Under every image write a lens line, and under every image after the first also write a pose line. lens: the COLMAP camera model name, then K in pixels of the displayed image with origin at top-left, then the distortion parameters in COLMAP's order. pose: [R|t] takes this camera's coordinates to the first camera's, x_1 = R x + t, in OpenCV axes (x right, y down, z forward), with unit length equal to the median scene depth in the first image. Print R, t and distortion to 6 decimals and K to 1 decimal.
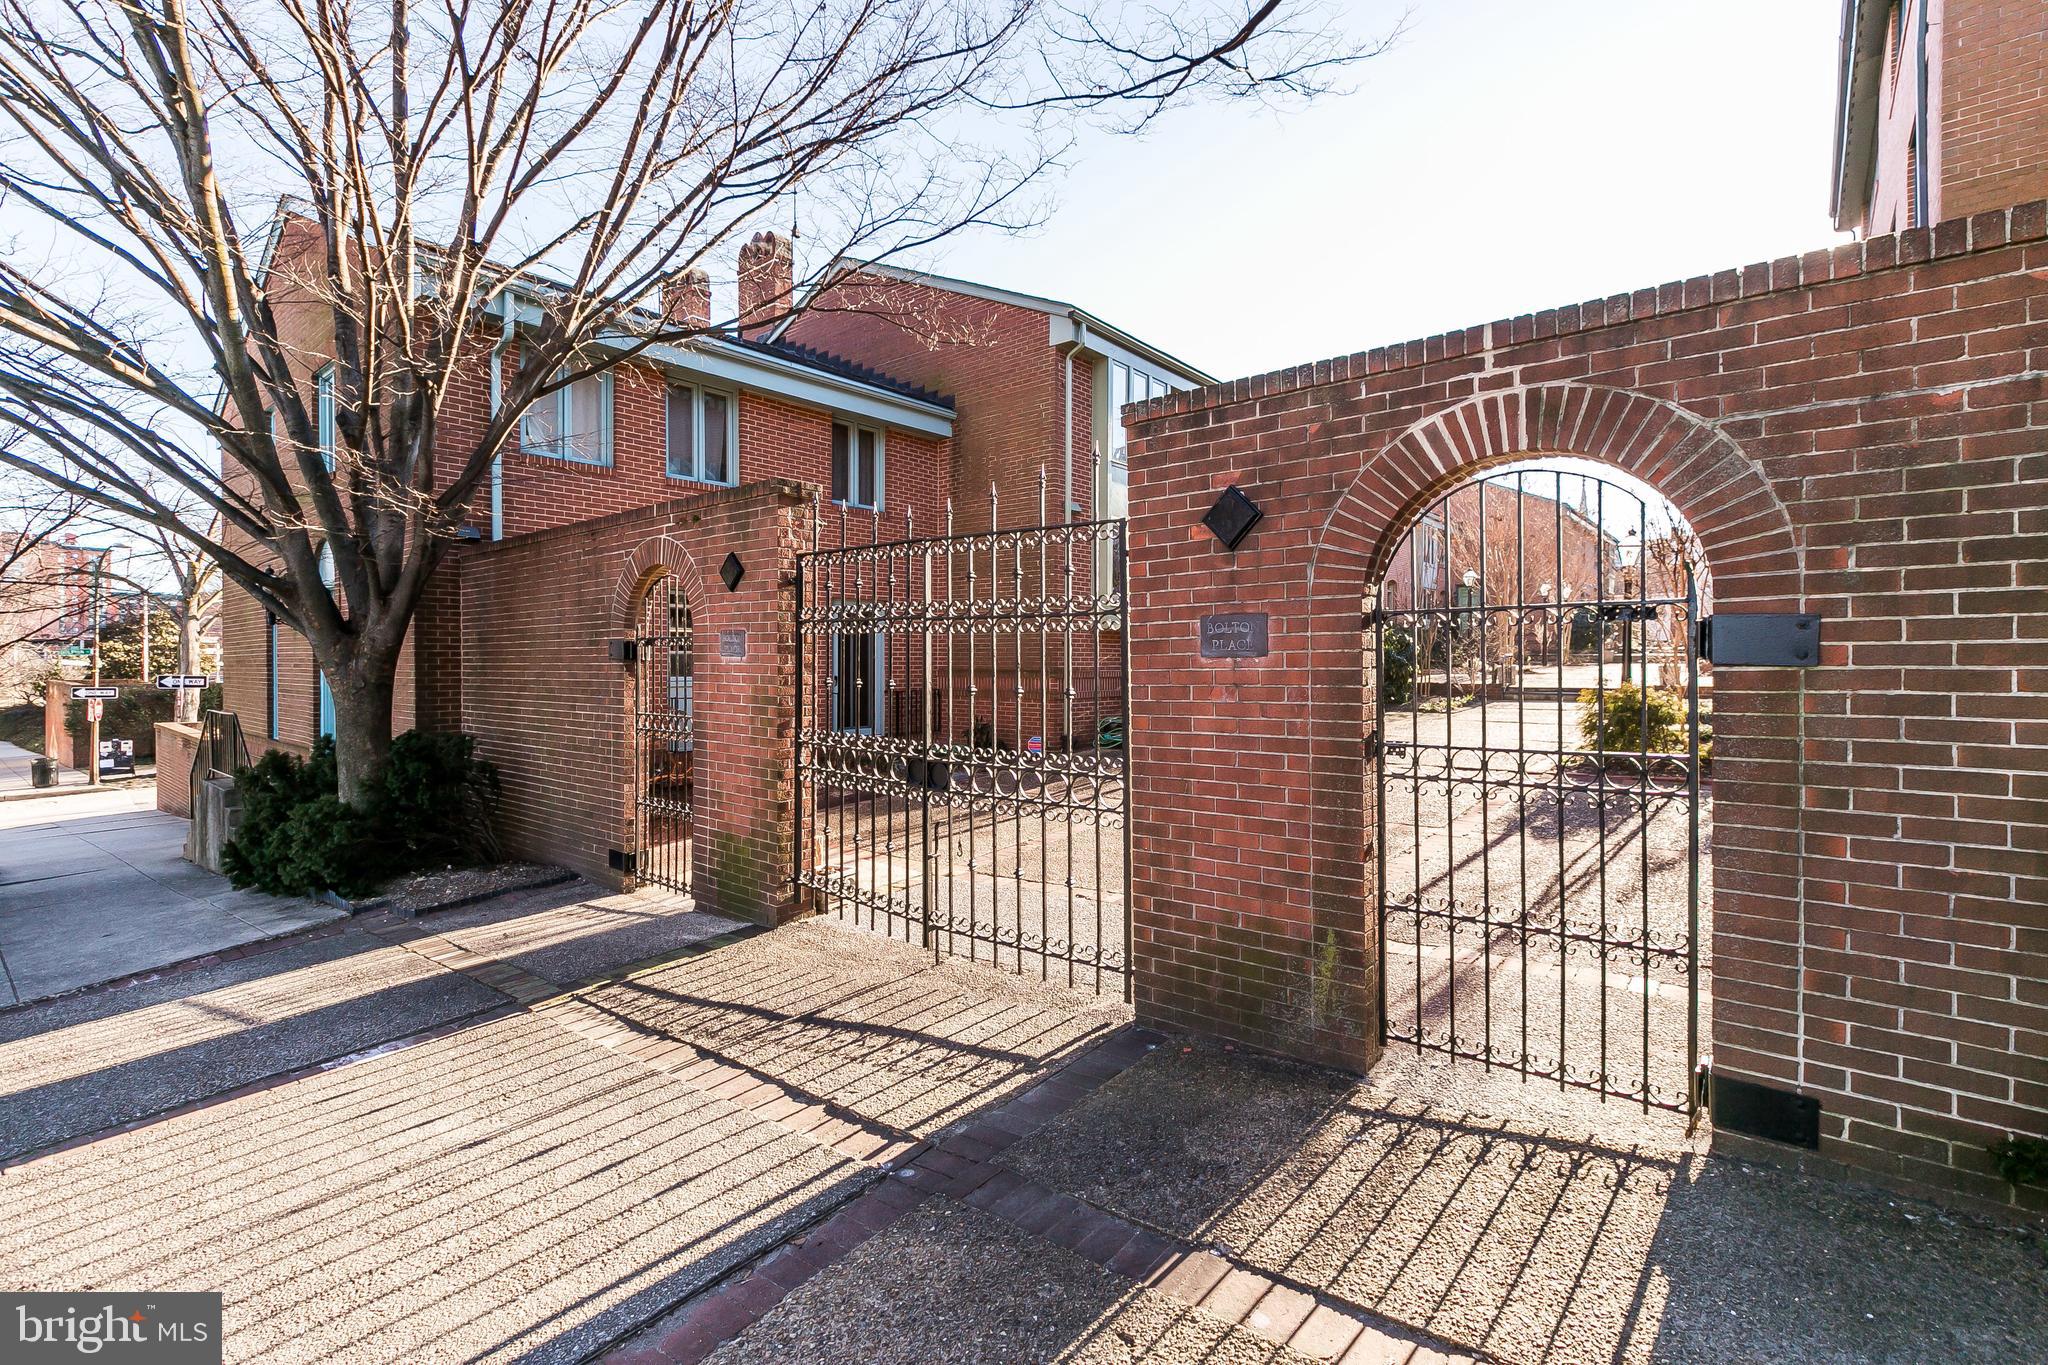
lens RADIAL K [[817.3, 0, 1022.4], [0, 817.3, 642.2], [0, 0, 1]] dist [0.001002, 0.000133]
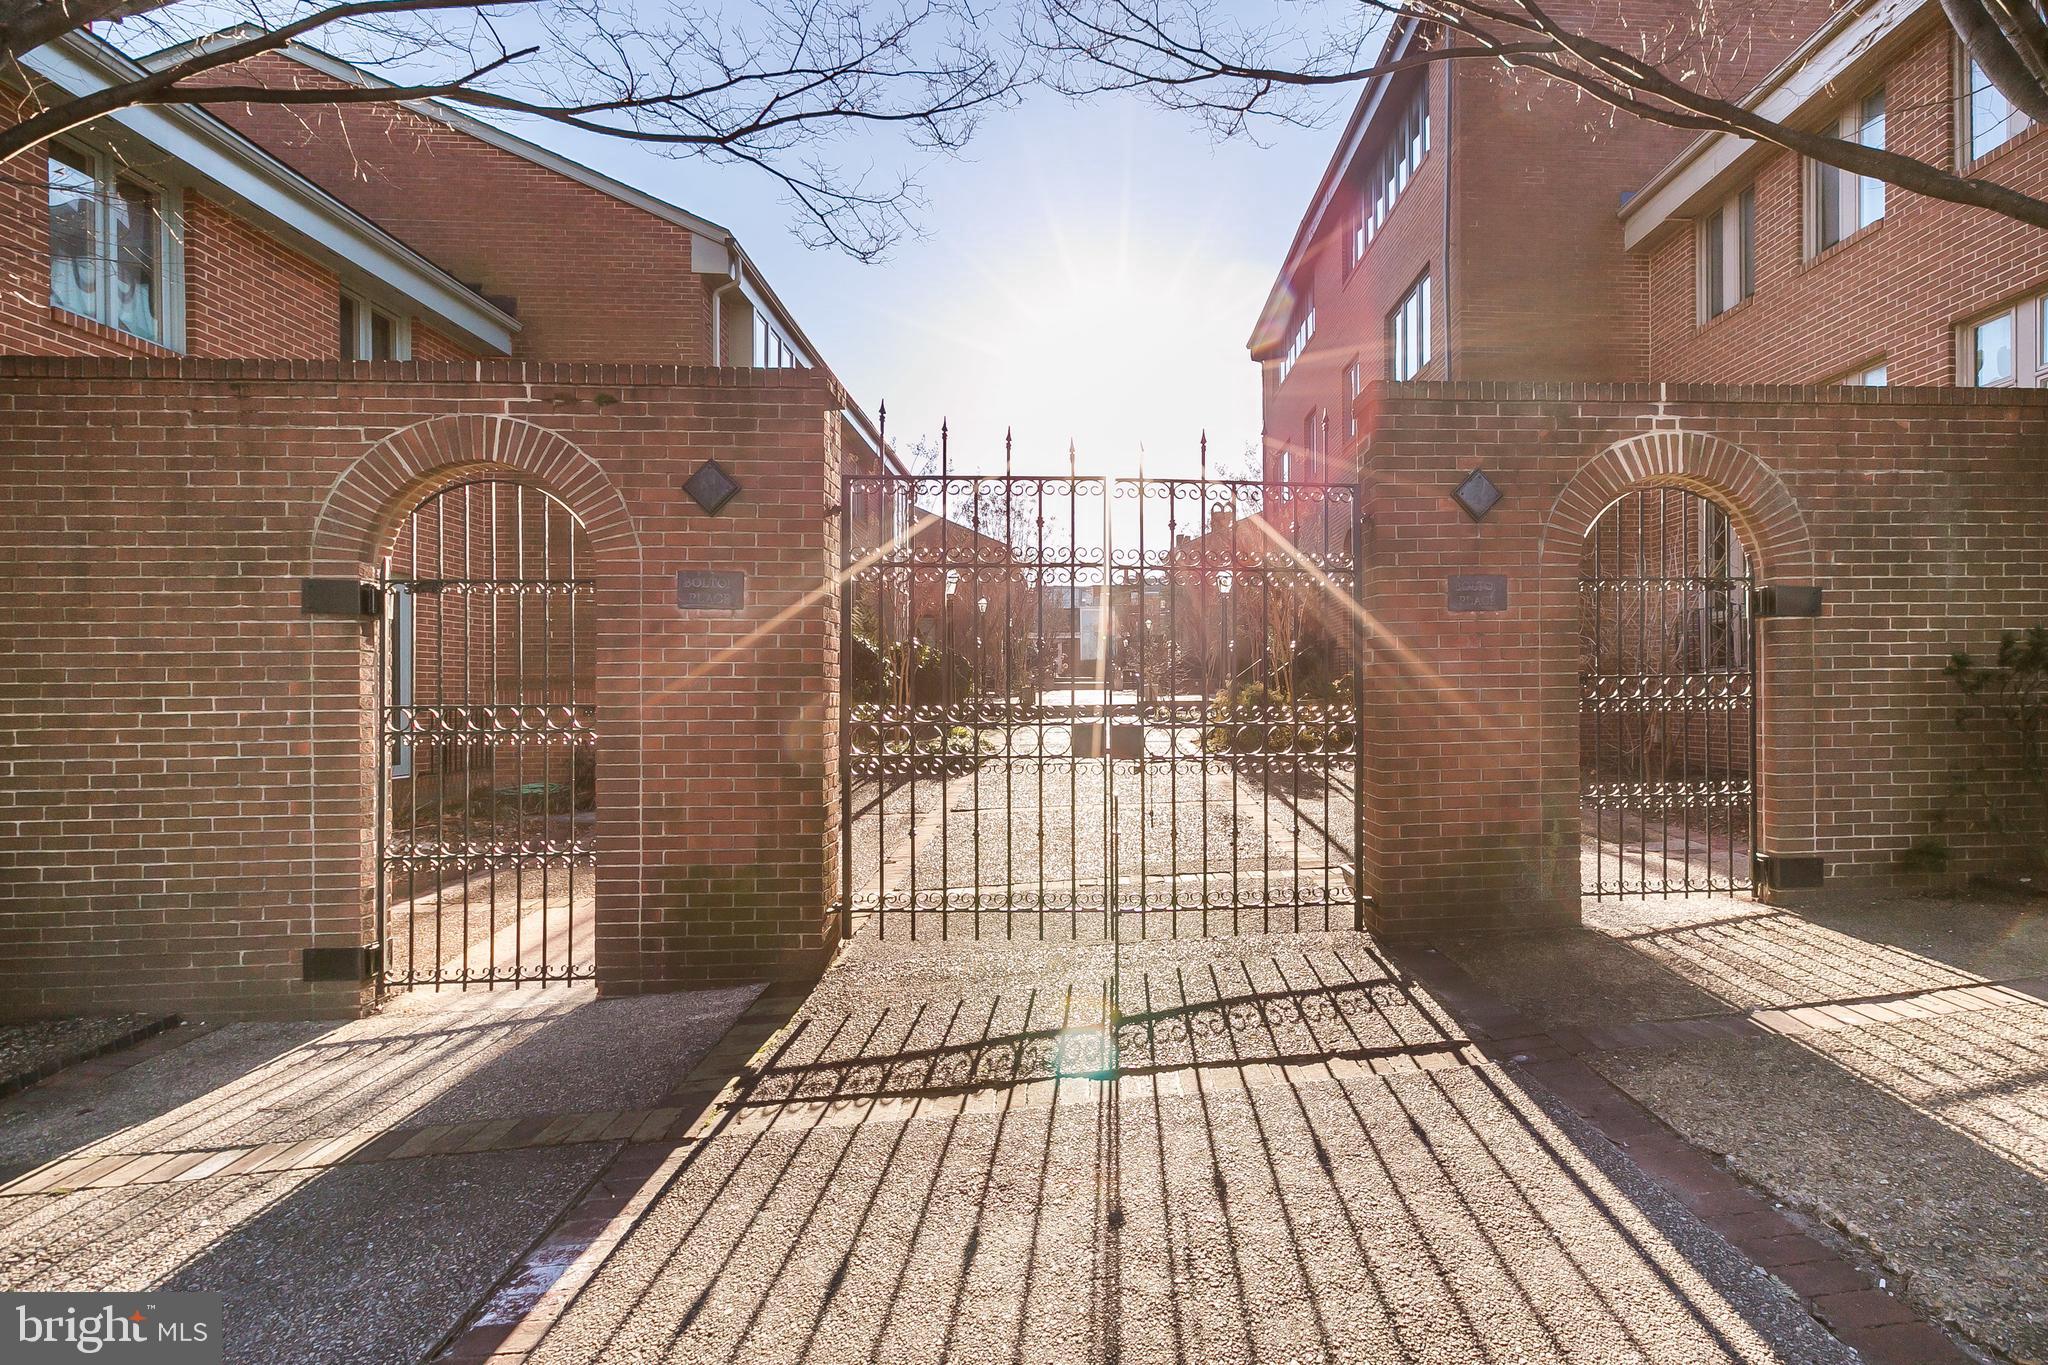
lens RADIAL K [[924.0, 0, 1025.1], [0, 924.0, 672.4], [0, 0, 1]] dist [0.004012, 0.000078]
pose [[0.761686, 0.016936, 0.647725, -1.195242], [-0.011229, 0.999853, -0.012937, 0.141875], [-0.647849, 0.002581, 0.761765, 0.417161]]
